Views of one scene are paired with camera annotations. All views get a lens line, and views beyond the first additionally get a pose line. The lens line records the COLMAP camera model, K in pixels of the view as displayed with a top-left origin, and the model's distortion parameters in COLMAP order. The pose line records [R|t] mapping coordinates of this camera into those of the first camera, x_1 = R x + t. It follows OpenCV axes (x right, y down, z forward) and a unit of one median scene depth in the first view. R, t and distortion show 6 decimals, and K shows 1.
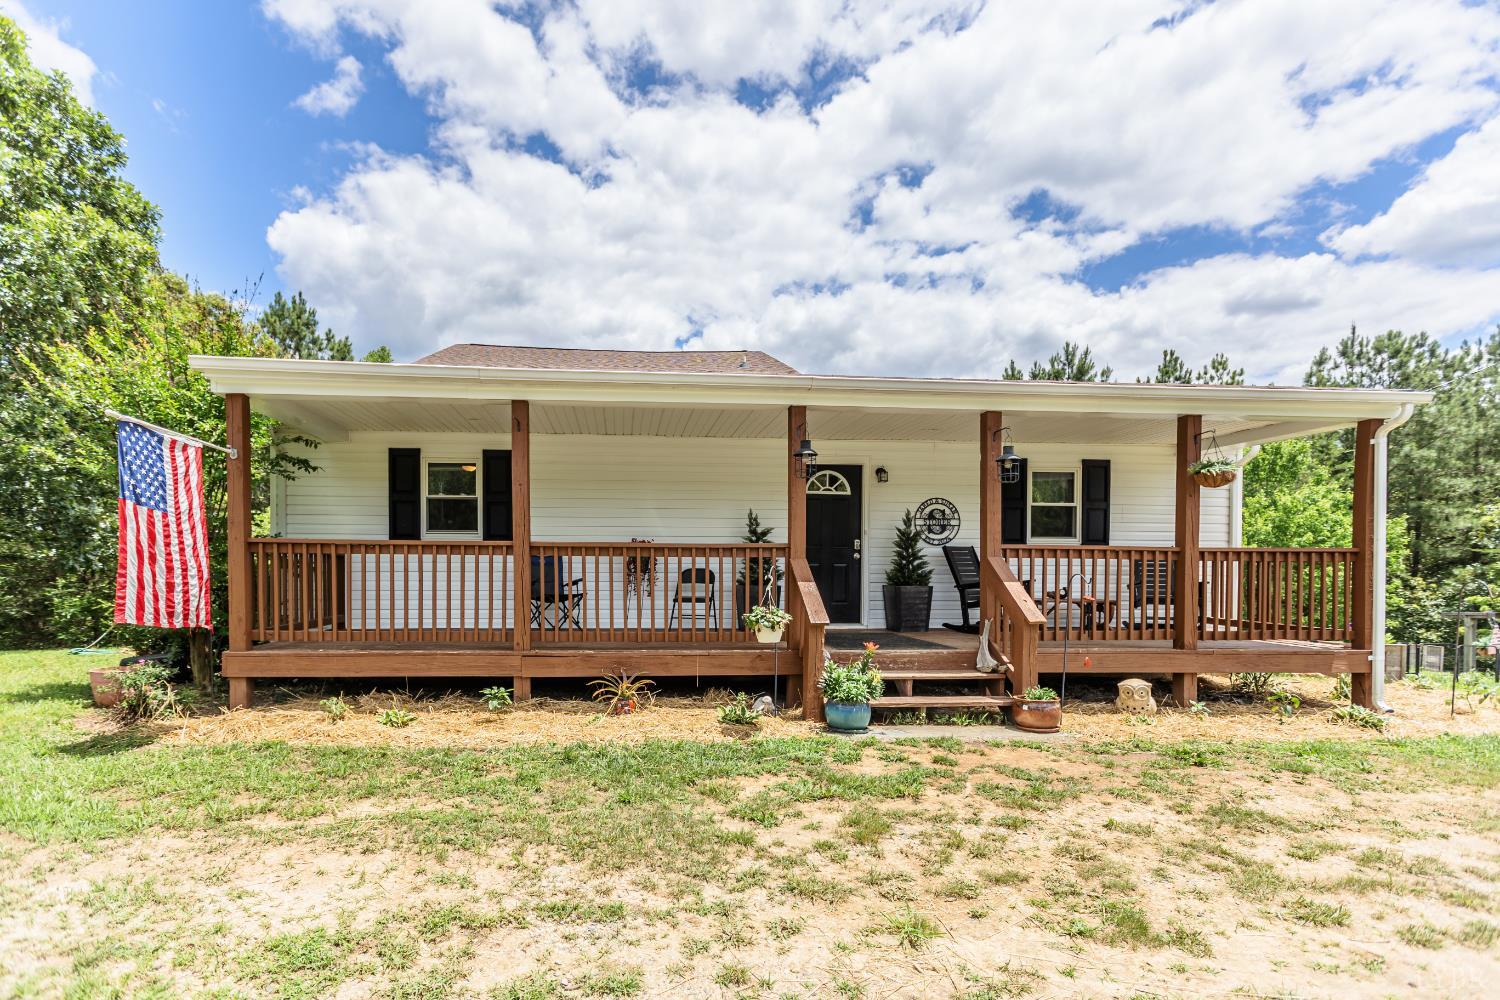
lens RADIAL K [[725.7, 0, 745.5], [0, 725.7, 528.9], [0, 0, 1]] dist [-0.000368, -0.004379]
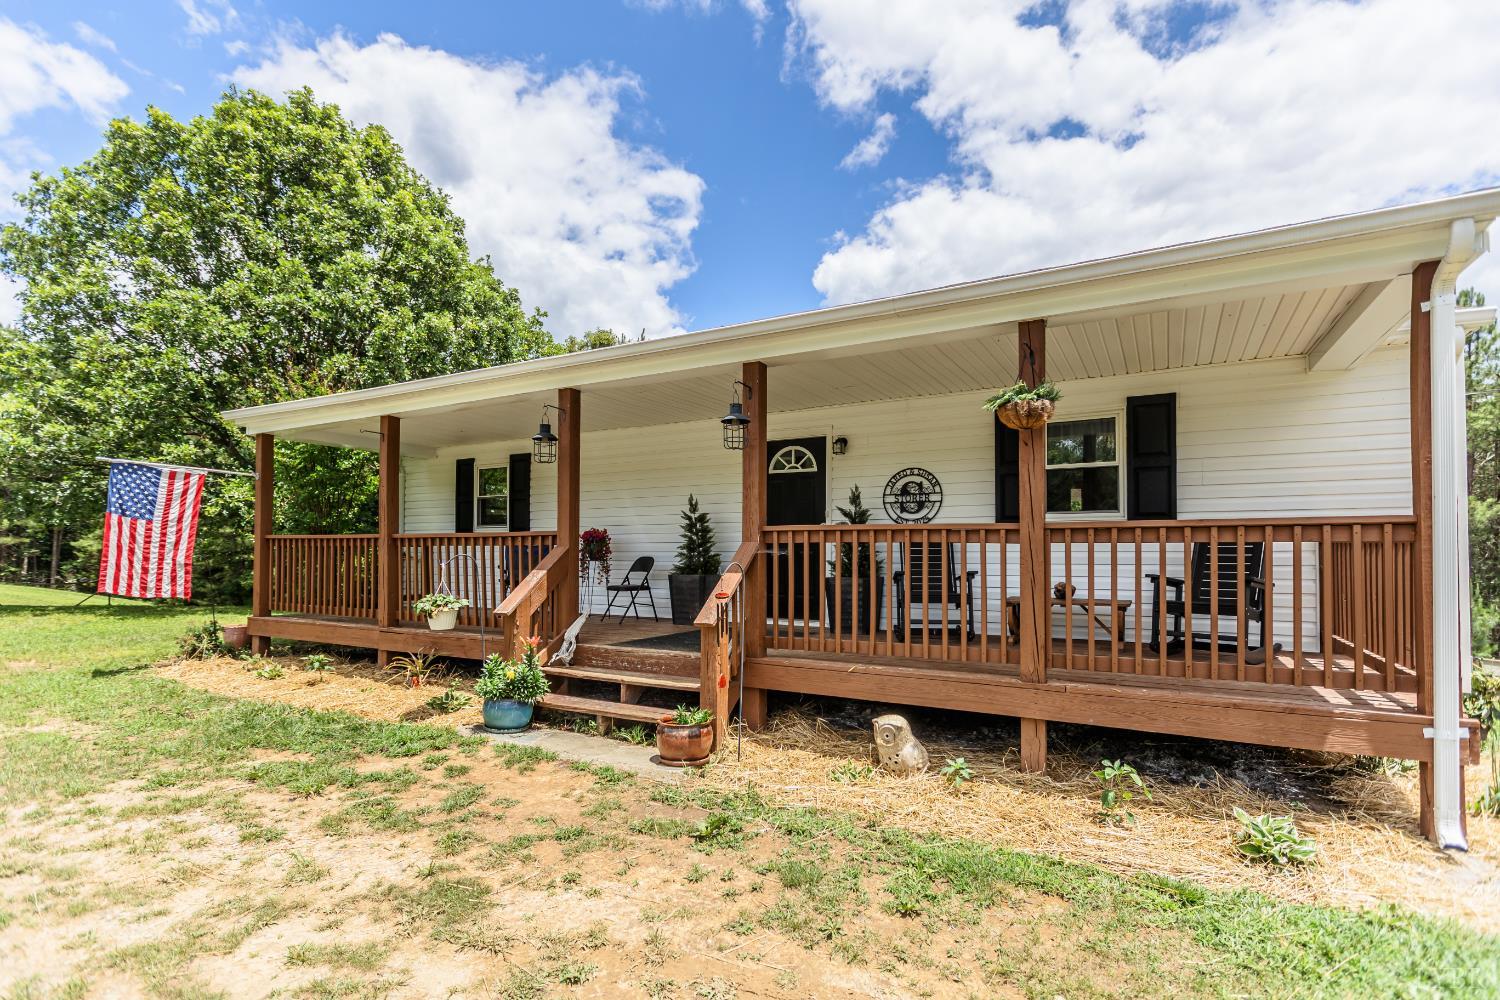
lens RADIAL K [[725.7, 0, 745.8], [0, 725.7, 498.1], [0, 0, 1]] dist [-0.000368, -0.004379]
pose [[0.826725, -0.046576, -0.560676, 0.557687], [0.032886, 0.998864, -0.034485, 0.012227], [0.561645, 0.010071, 0.827317, 0.231135]]
